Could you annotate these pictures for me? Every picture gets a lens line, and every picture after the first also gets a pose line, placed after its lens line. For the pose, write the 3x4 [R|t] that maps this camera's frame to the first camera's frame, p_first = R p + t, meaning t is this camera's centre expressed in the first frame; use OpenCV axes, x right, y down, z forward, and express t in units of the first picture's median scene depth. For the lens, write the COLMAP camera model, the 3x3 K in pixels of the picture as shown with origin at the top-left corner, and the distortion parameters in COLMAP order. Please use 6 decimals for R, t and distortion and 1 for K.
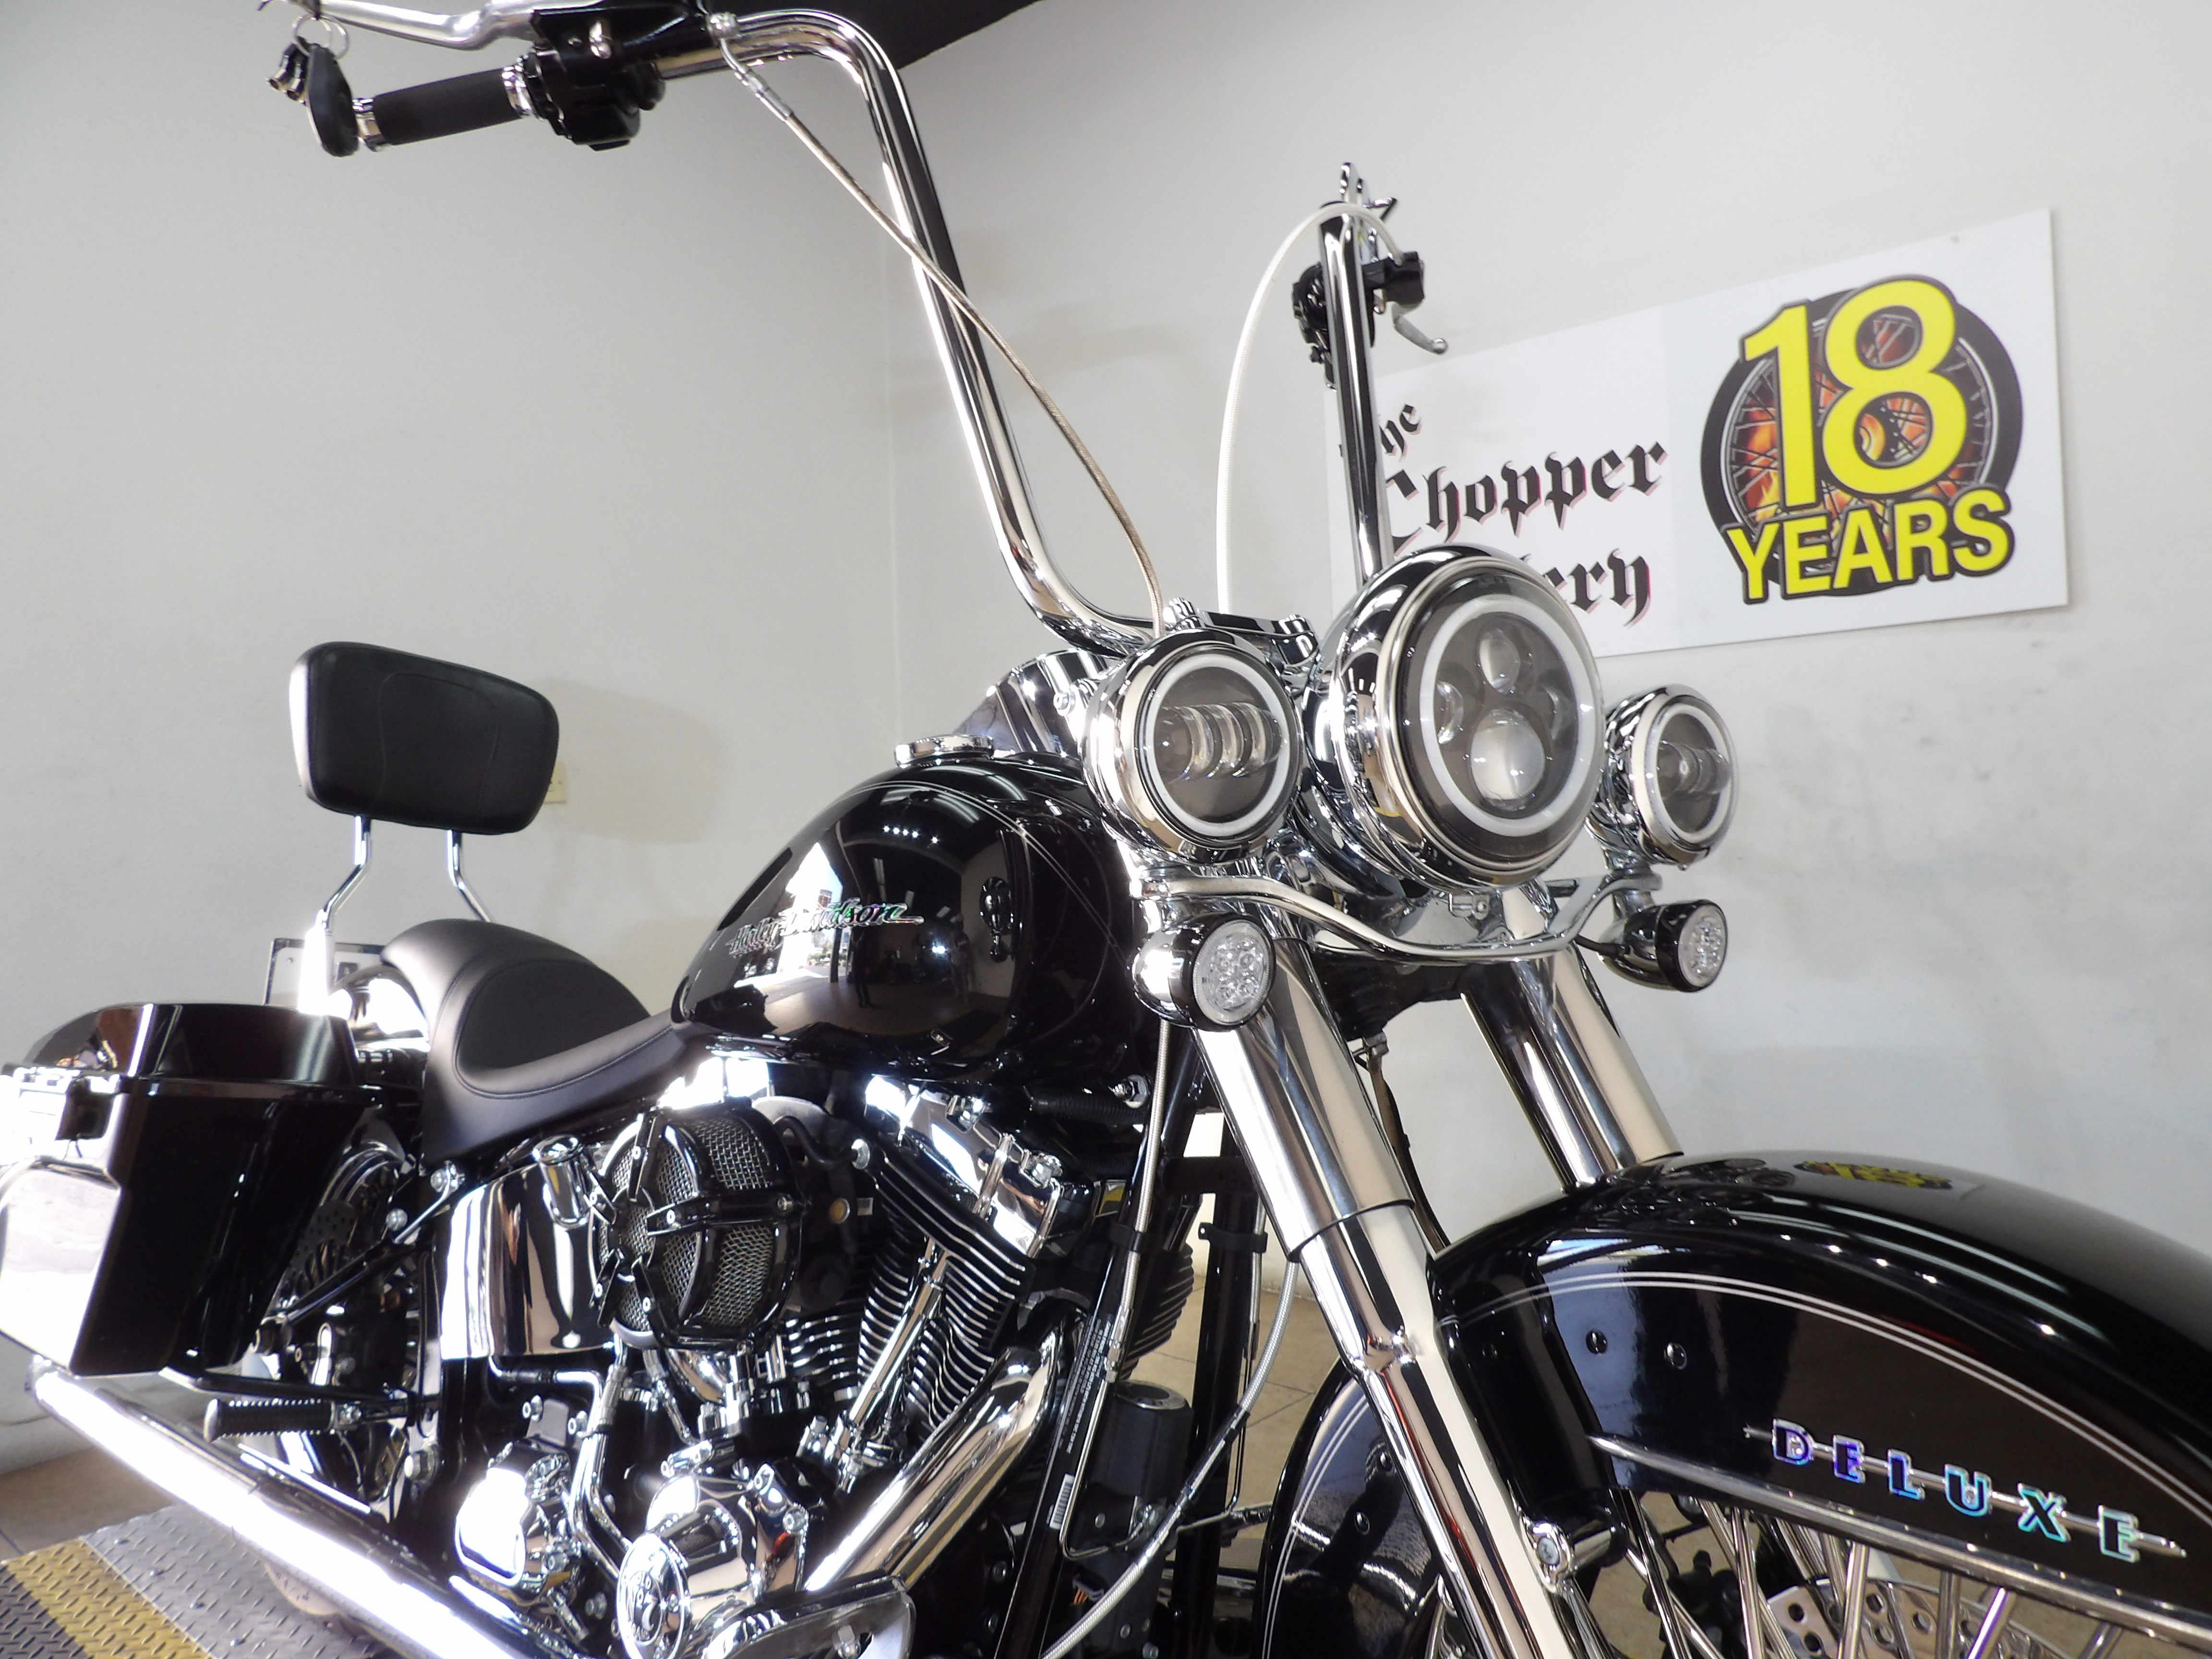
lens RADIAL K [[1588.1, 0, 1123.3], [0, 1588.1, 808.1], [0, 0, 1]] dist [-0.038493, 0.050222]
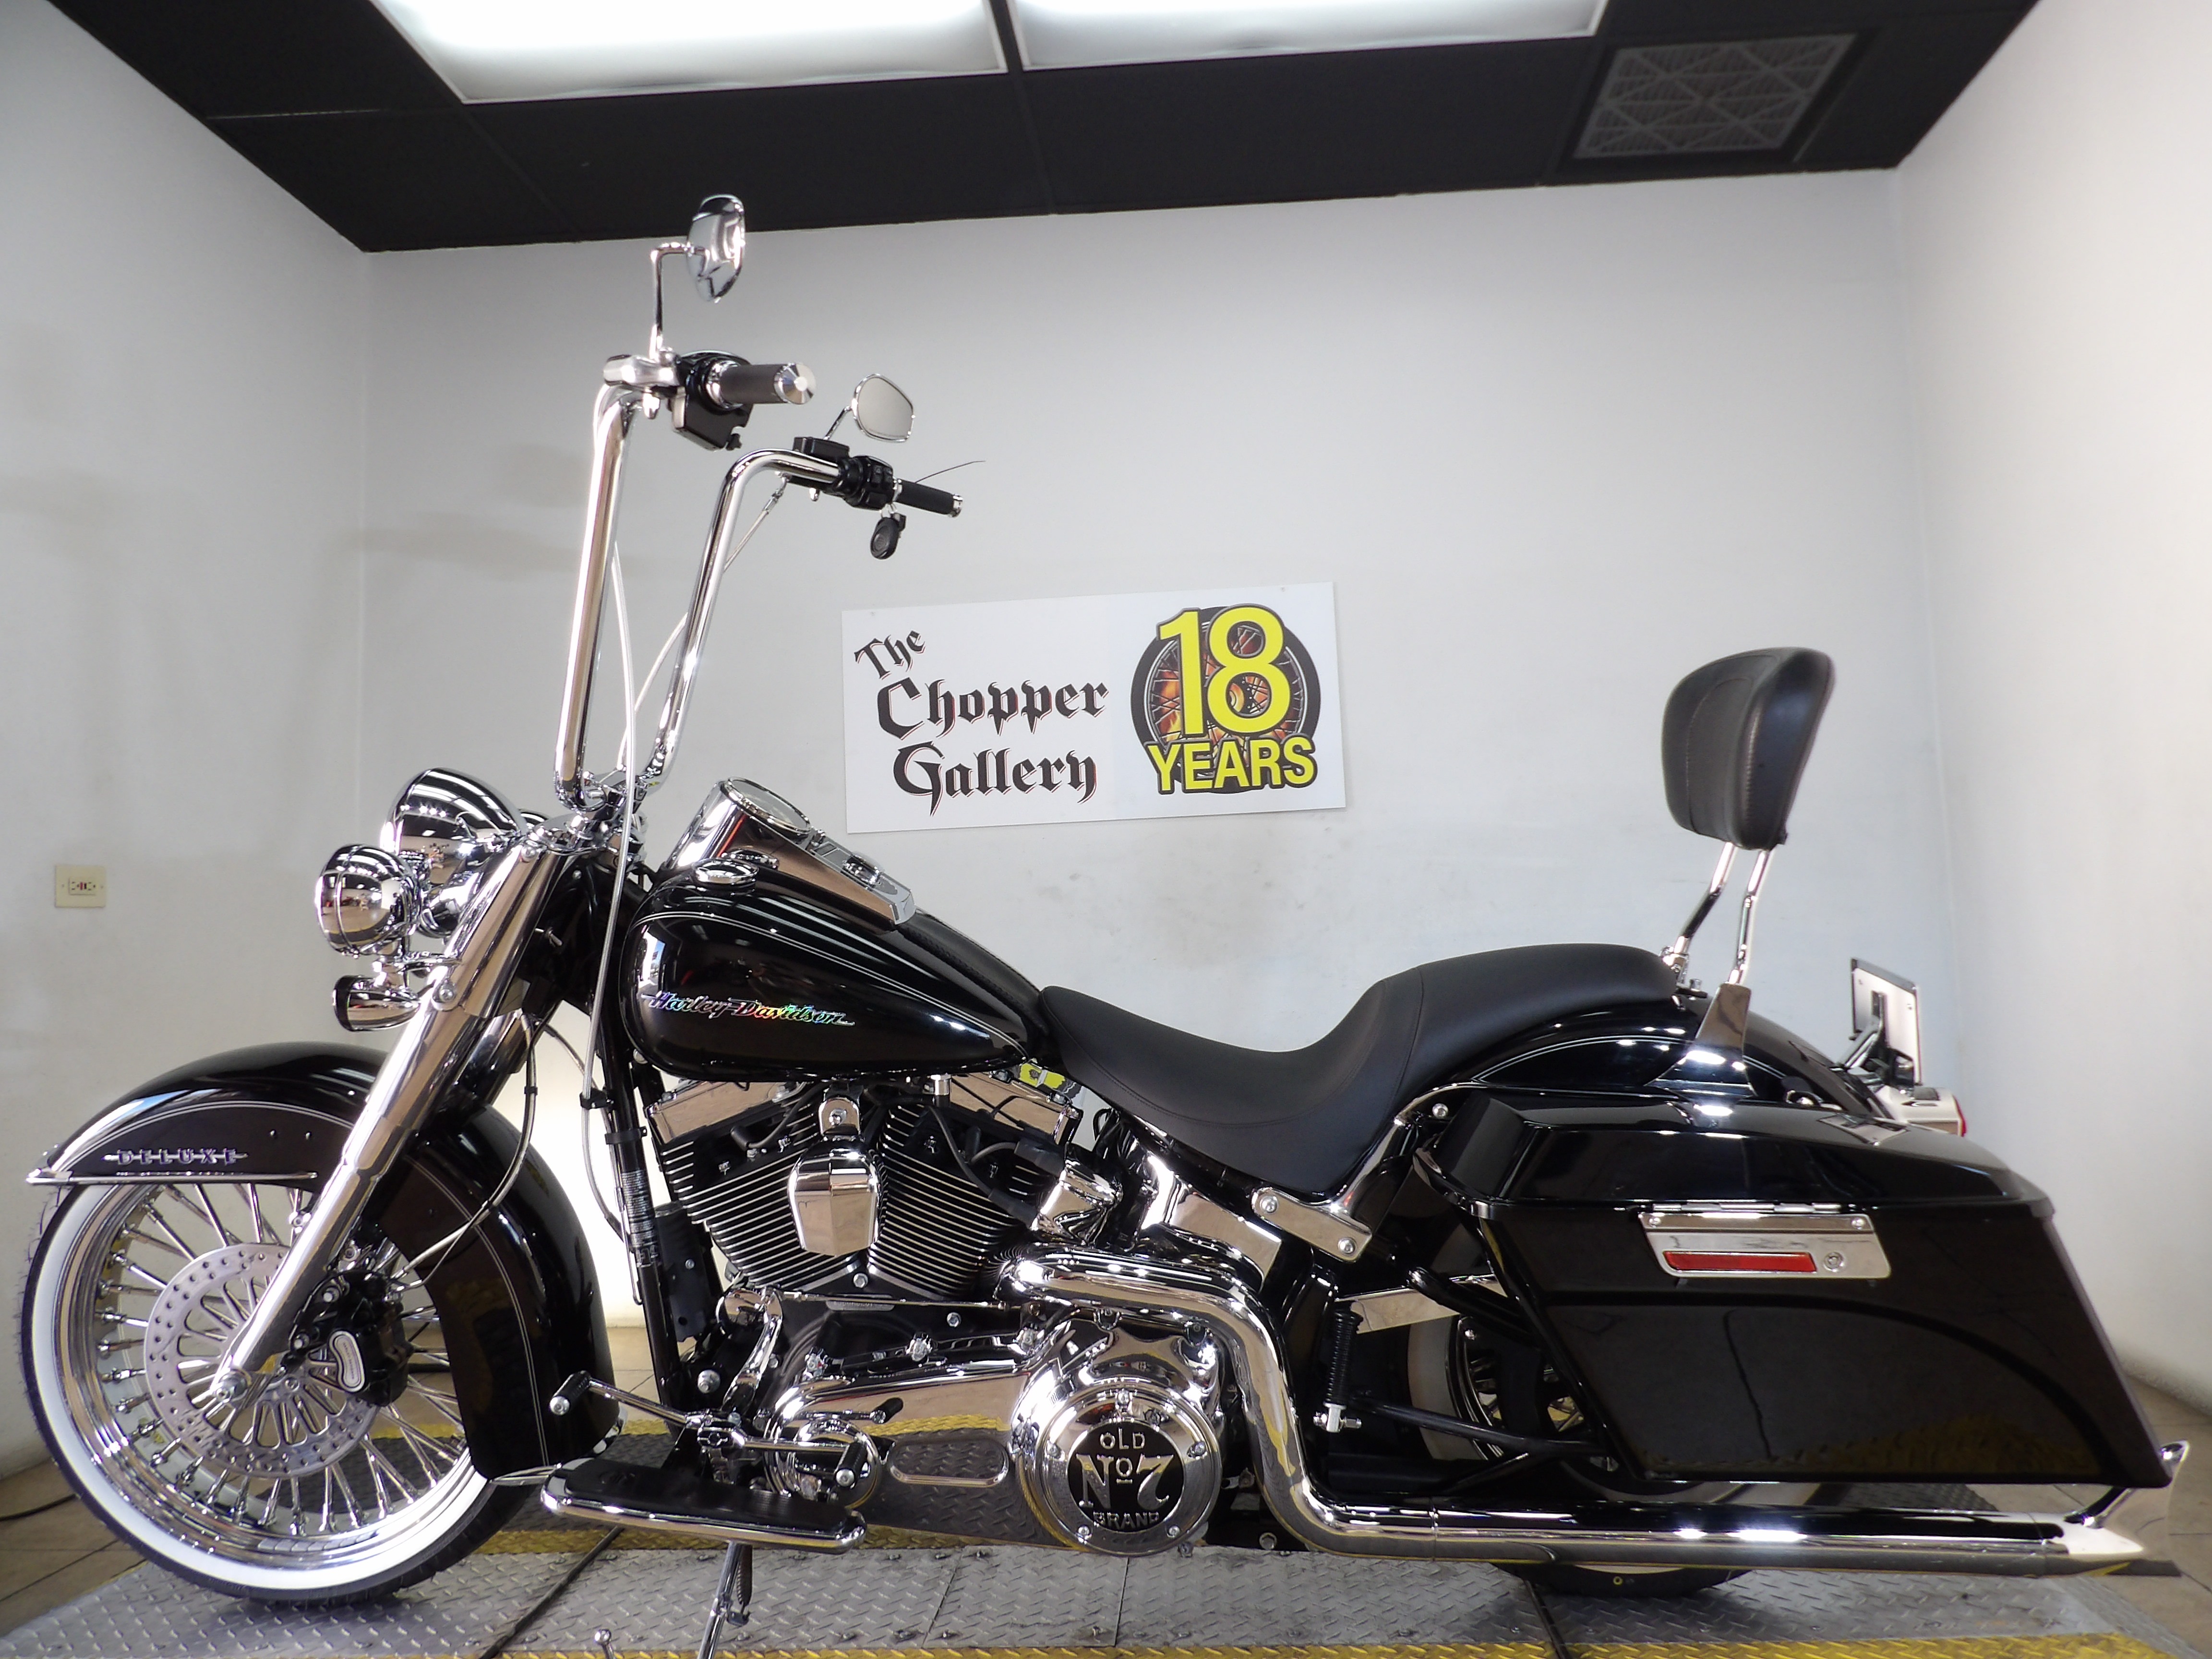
lens RADIAL K [[1588.1, 0, 1126.8], [0, 1588.1, 815.4], [0, 0, 1]] dist [-0.038493, 0.050222]
pose [[0.794785, 0.060838, 0.603835, -0.583061], [0.003442, 0.994495, -0.104729, 0.055737], [-0.606882, 0.085316, 0.790200, -0.212023]]
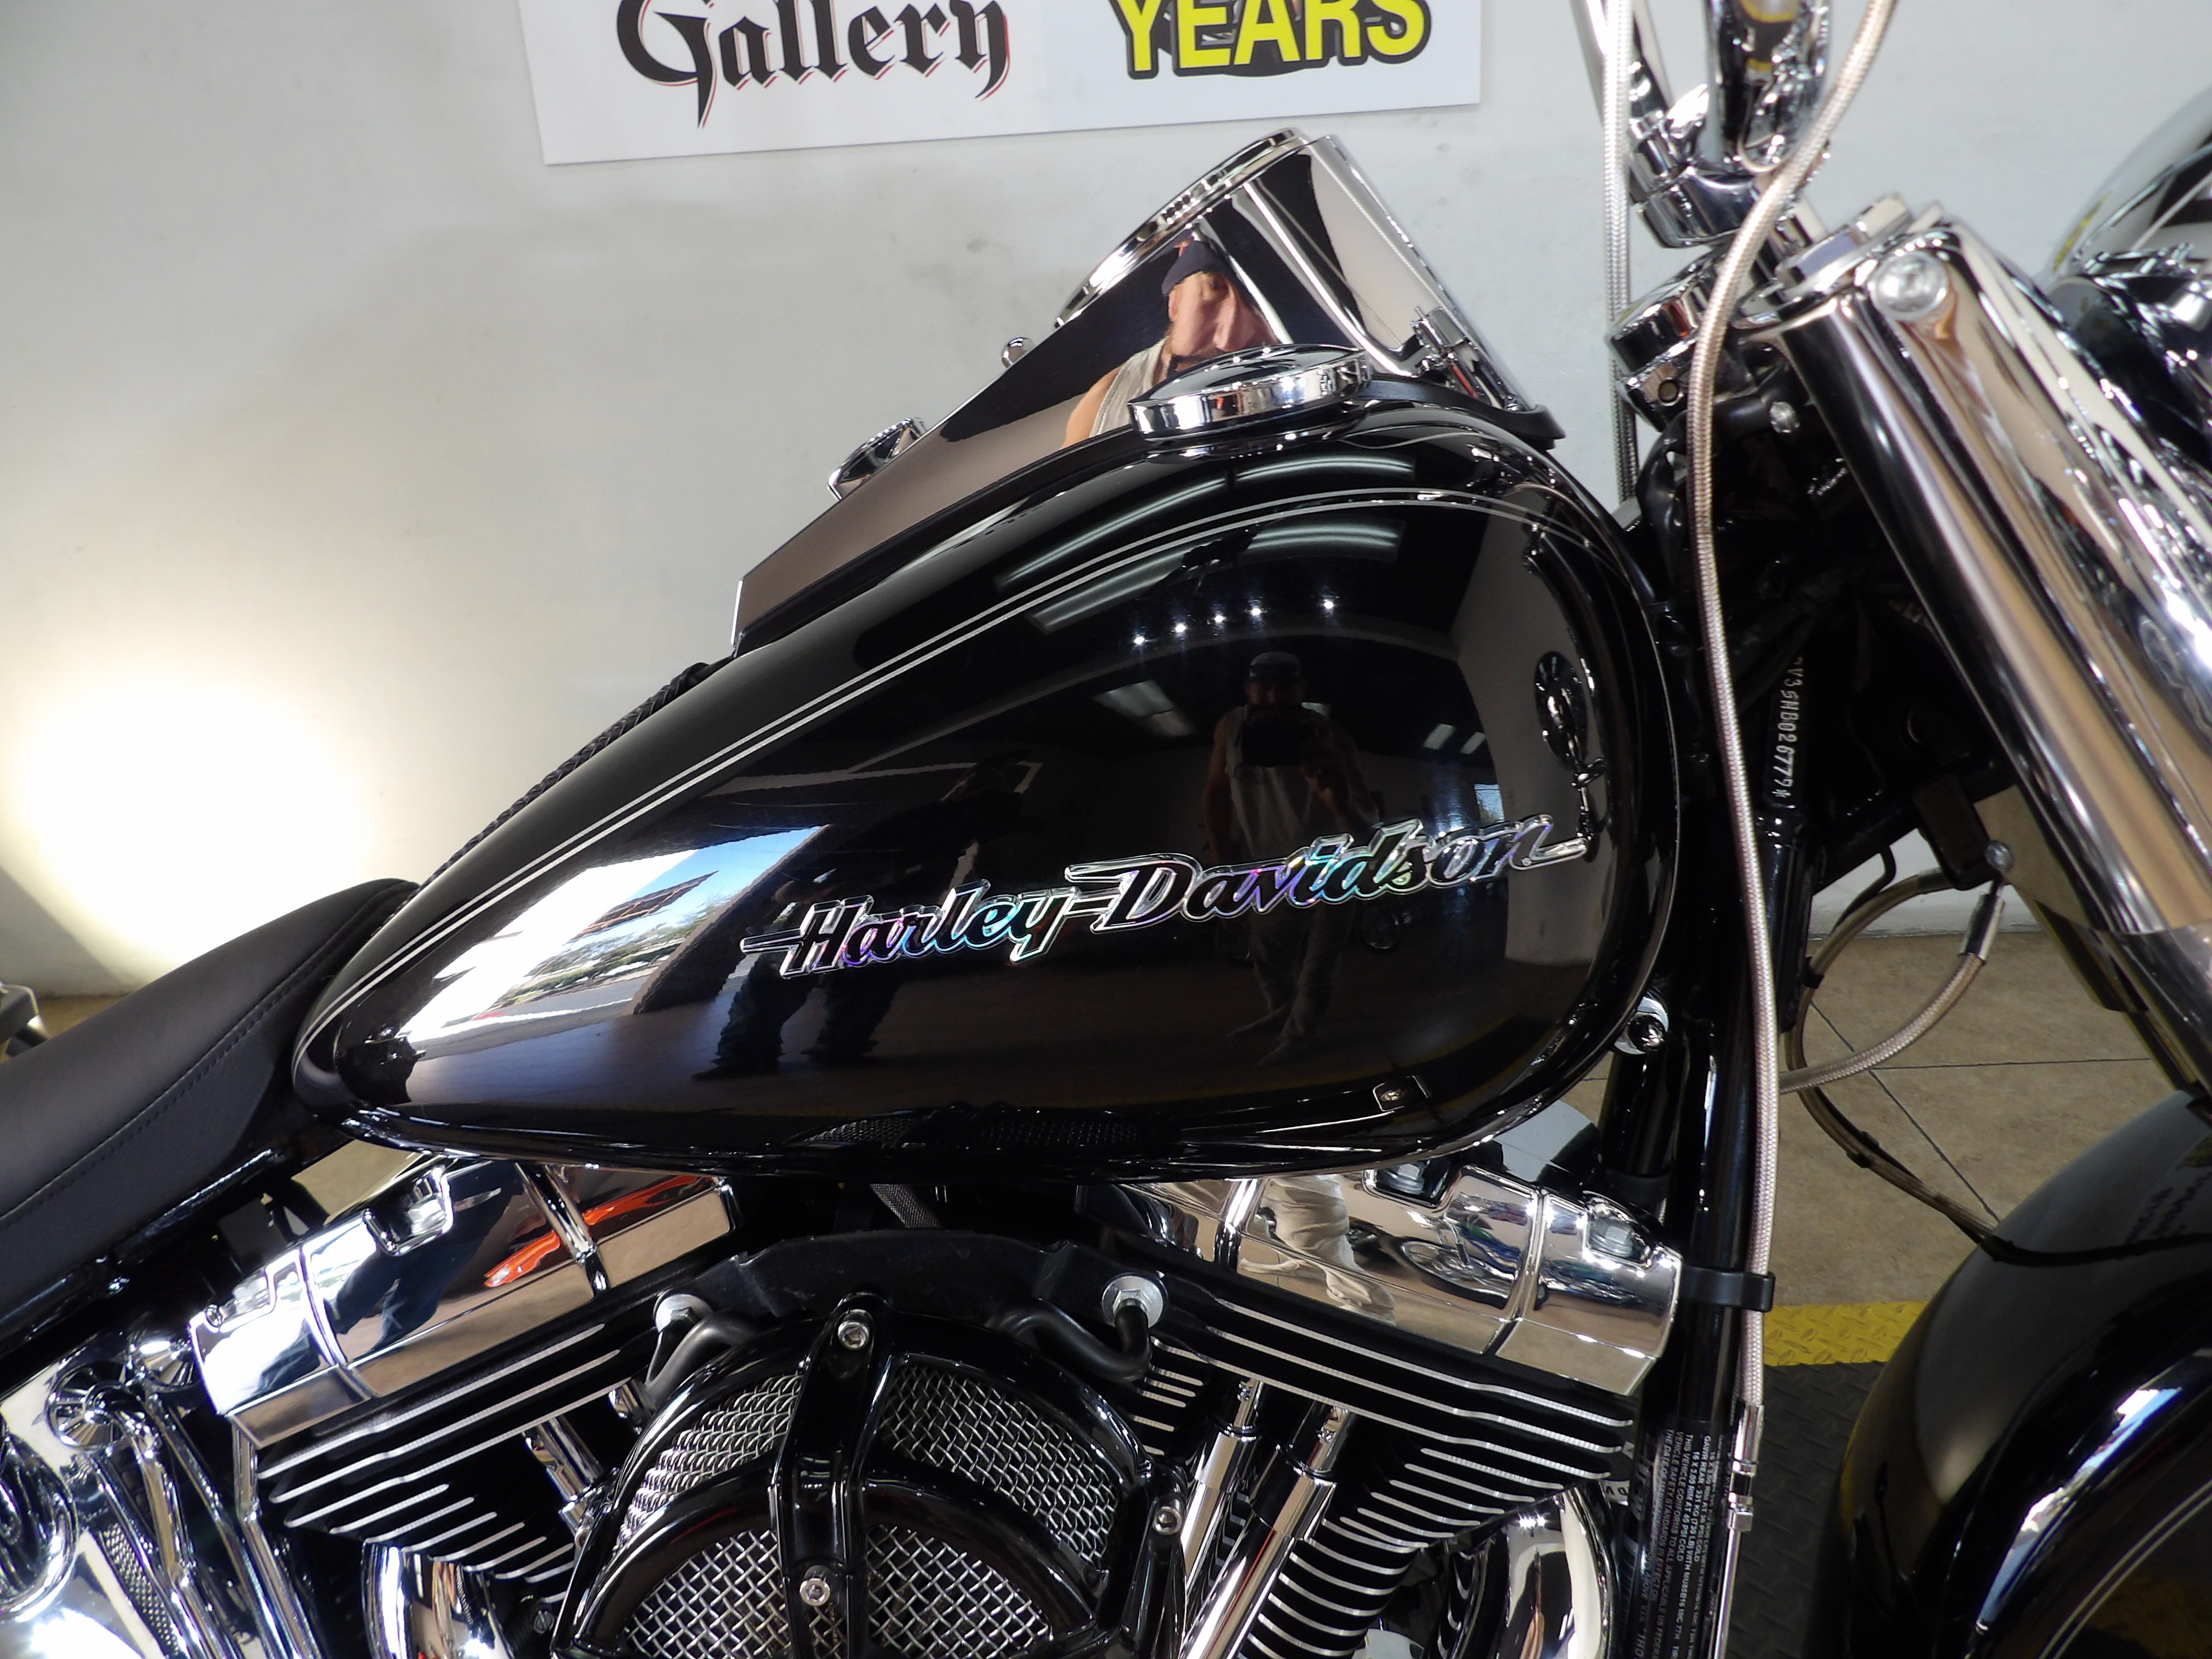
lens RADIAL K [[1588.1, 0, 1134.3], [0, 1588.1, 814.6], [0, 0, 1]] dist [-0.038493, 0.050222]
pose [[0.755182, -0.222342, 0.616656, -0.198324], [0.018285, 0.947498, 0.319237, -0.029281], [-0.655261, -0.229806, 0.719599, 0.330914]]
